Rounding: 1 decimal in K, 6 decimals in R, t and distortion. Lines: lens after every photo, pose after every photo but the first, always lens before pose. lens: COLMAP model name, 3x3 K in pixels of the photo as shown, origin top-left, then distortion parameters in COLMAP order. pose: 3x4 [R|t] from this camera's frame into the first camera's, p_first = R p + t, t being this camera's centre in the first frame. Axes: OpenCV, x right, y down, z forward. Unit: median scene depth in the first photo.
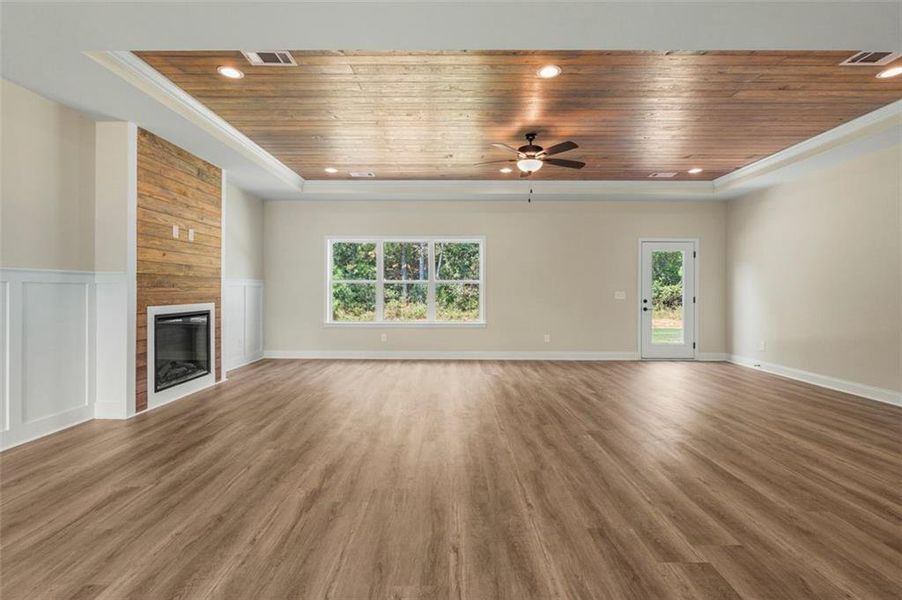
lens RADIAL K [[396.9, 0, 448.9], [0, 396.9, 288.8], [0, 0, 1]] dist [0.000280, -0.000093]
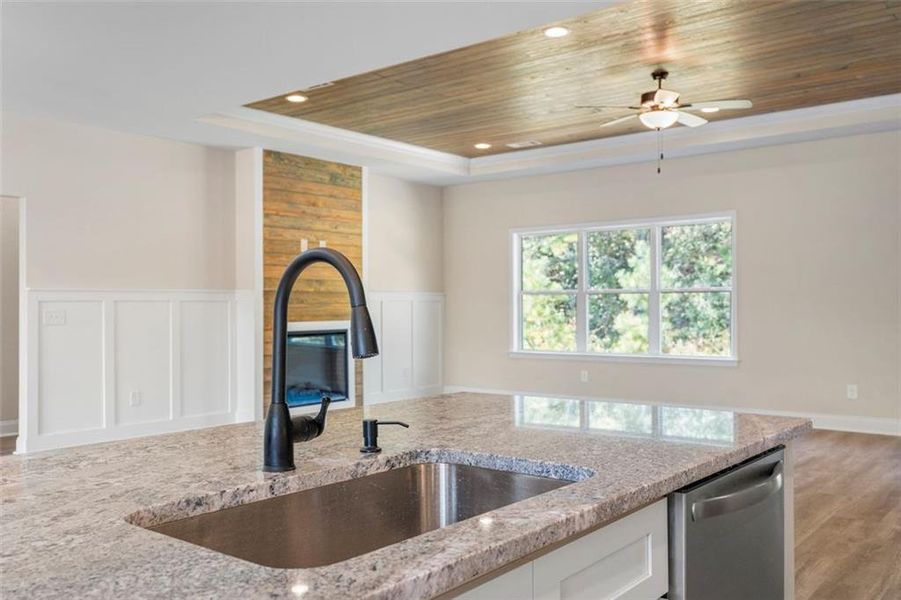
lens RADIAL K [[793.2, 0, 450.9], [0, 793.2, 301.7], [0, 0, 1]] dist [0.003419, 0.000815]
pose [[0.783638, -0.009909, -0.621138, 0.760705], [0.009215, 0.999948, -0.004327, 0.003019], [0.621149, -0.002333, 0.783689, -0.277281]]
